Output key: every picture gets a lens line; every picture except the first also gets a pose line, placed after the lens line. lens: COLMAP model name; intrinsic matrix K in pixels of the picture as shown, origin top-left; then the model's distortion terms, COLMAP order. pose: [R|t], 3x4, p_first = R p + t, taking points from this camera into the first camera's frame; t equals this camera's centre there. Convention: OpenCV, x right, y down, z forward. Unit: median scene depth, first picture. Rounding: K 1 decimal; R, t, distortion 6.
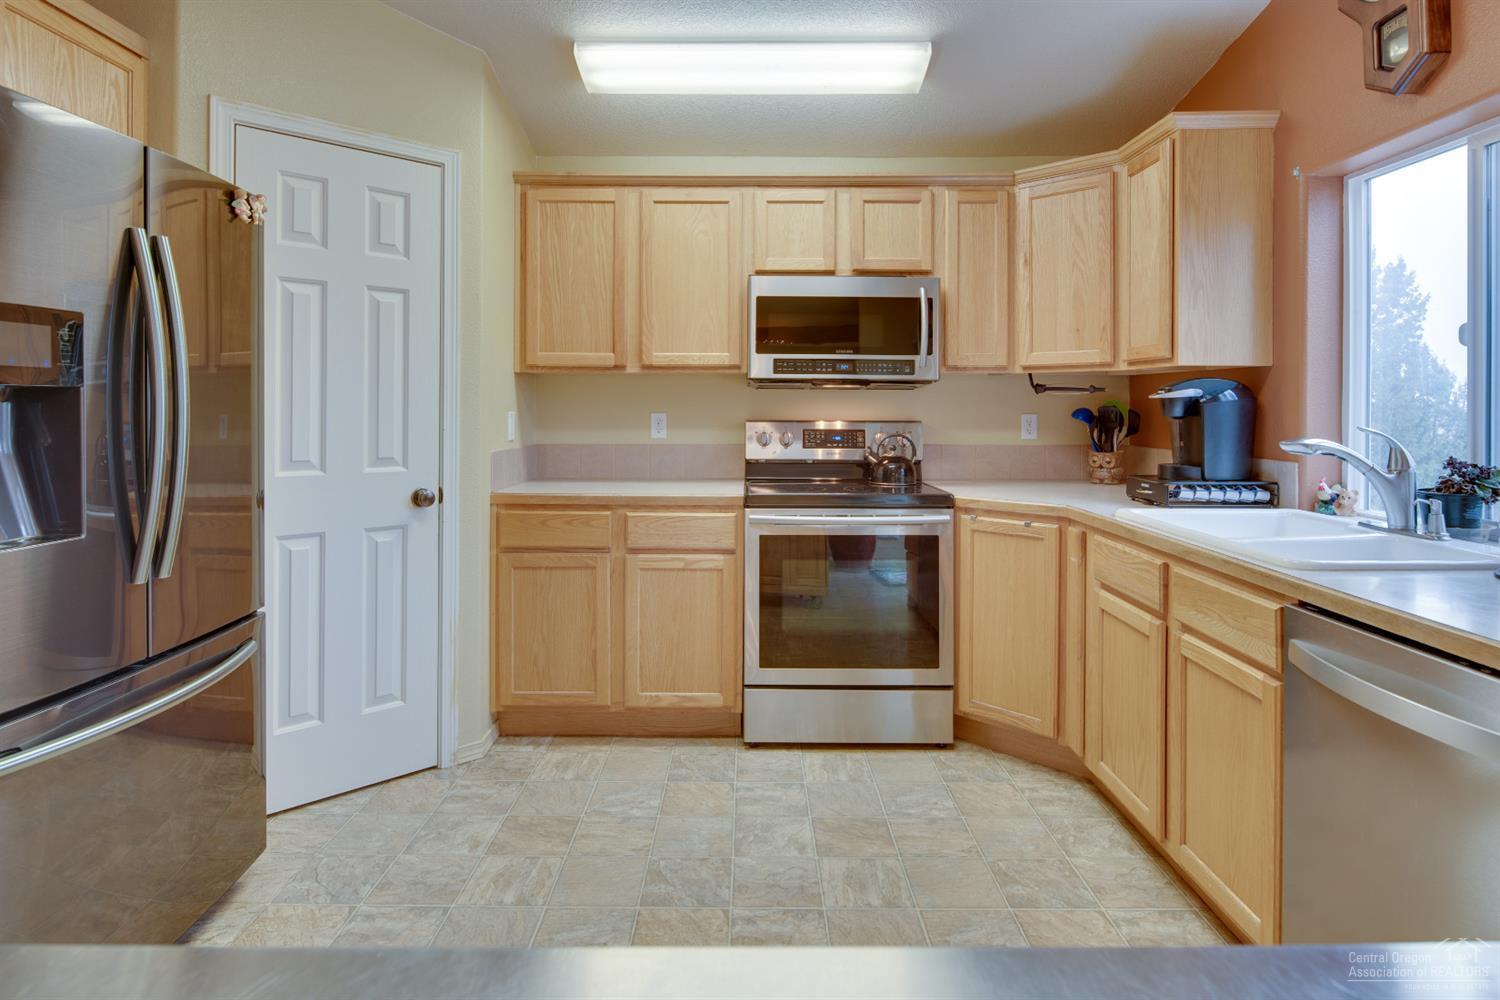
lens RADIAL K [[816.9, 0, 750.7], [0, 816.9, 403.7], [0, 0, 1]] dist [-0.001877, -0.001481]
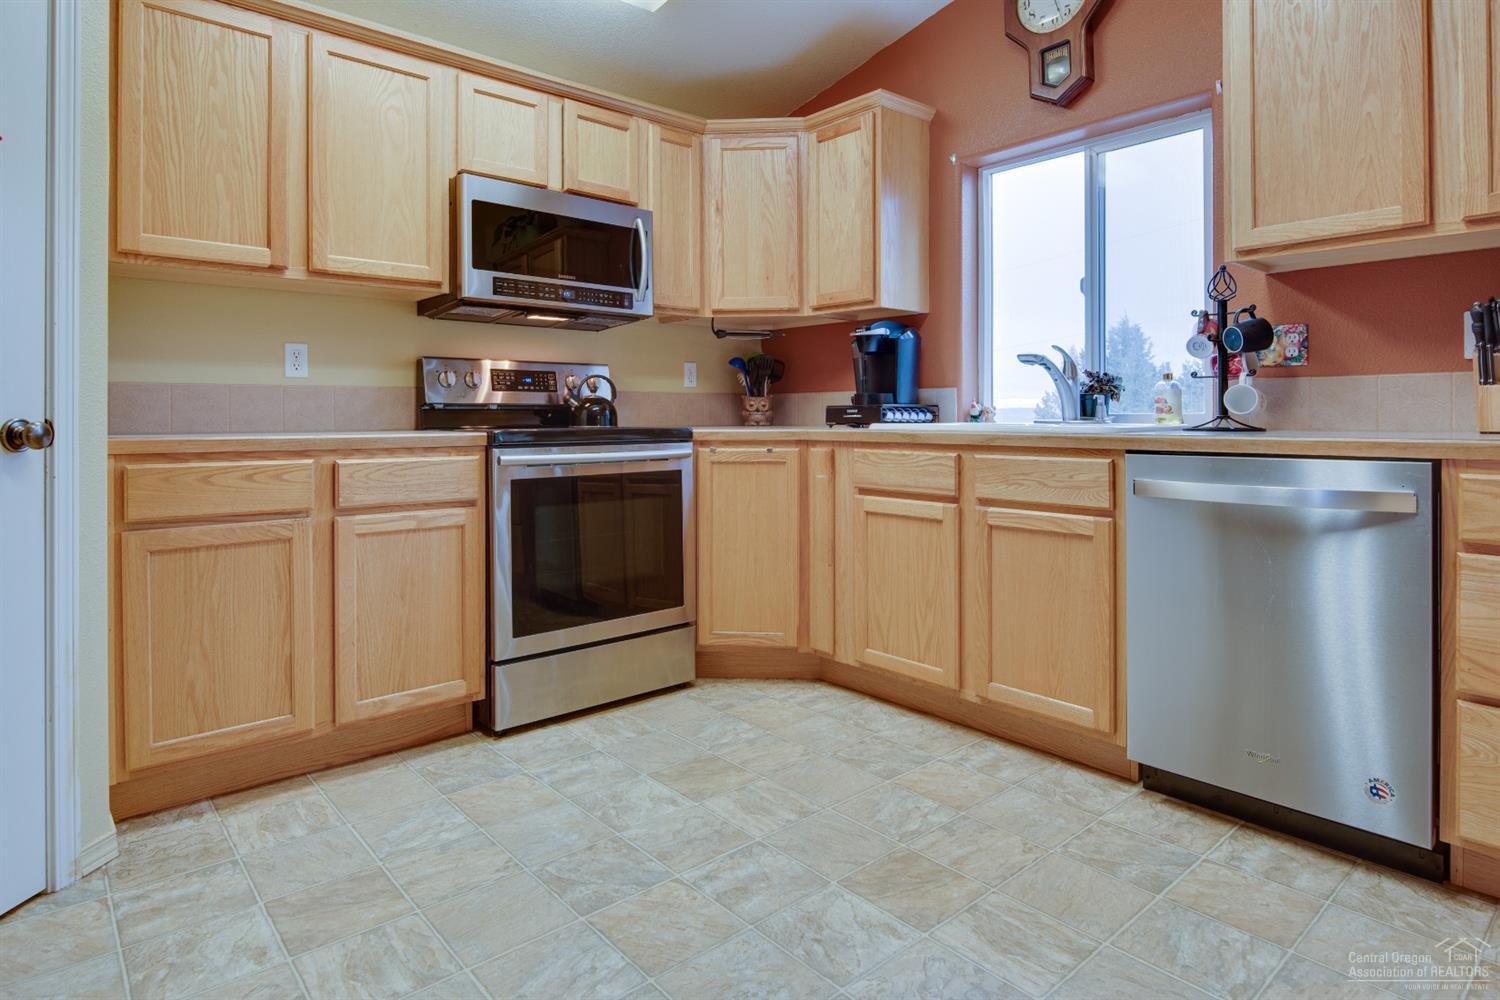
lens RADIAL K [[826.1, 0, 727.3], [0, 826.1, 412.0], [0, 0, 1]] dist [-0.001400, -0.002749]
pose [[0.764554, -0.002902, 0.644553, -0.361506], [0.003878, 0.999992, -0.000099, 0.091675], [-0.644548, 0.002575, 0.764560, 0.208295]]
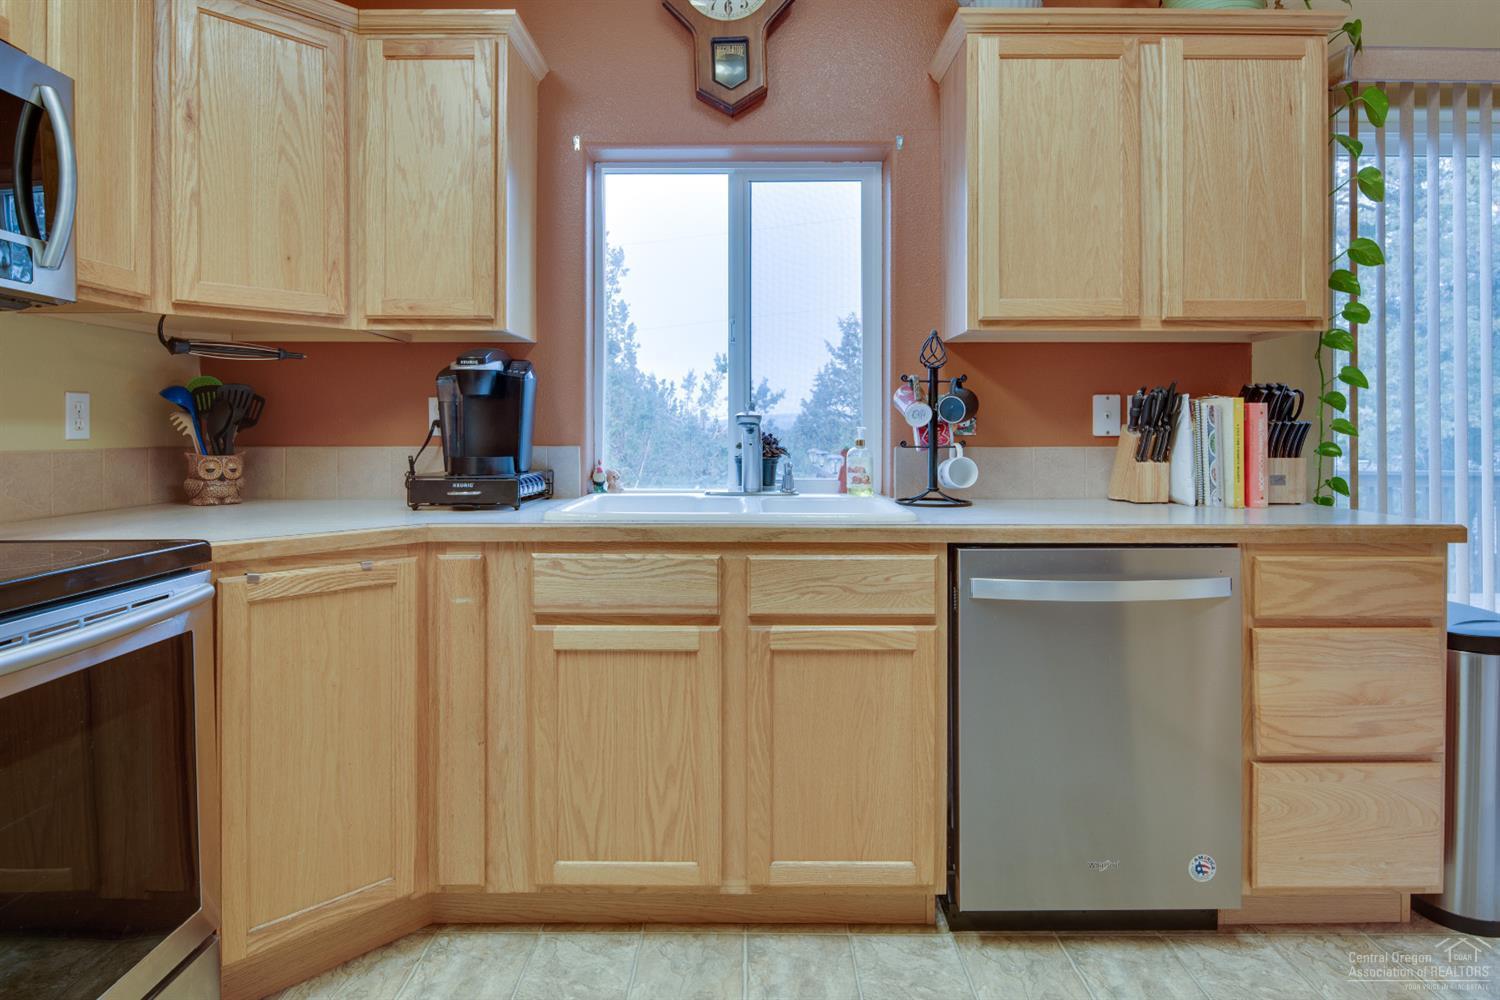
lens RADIAL K [[810.0, 0, 742.4], [0, 810.0, 429.6], [0, 0, 1]] dist [-0.007355, -0.000709]
pose [[0.012188, -0.000250, 0.999926, -0.231602], [-0.002109, 0.999998, 0.000275, 0.043994], [-0.999923, -0.002113, 0.012188, 0.670771]]
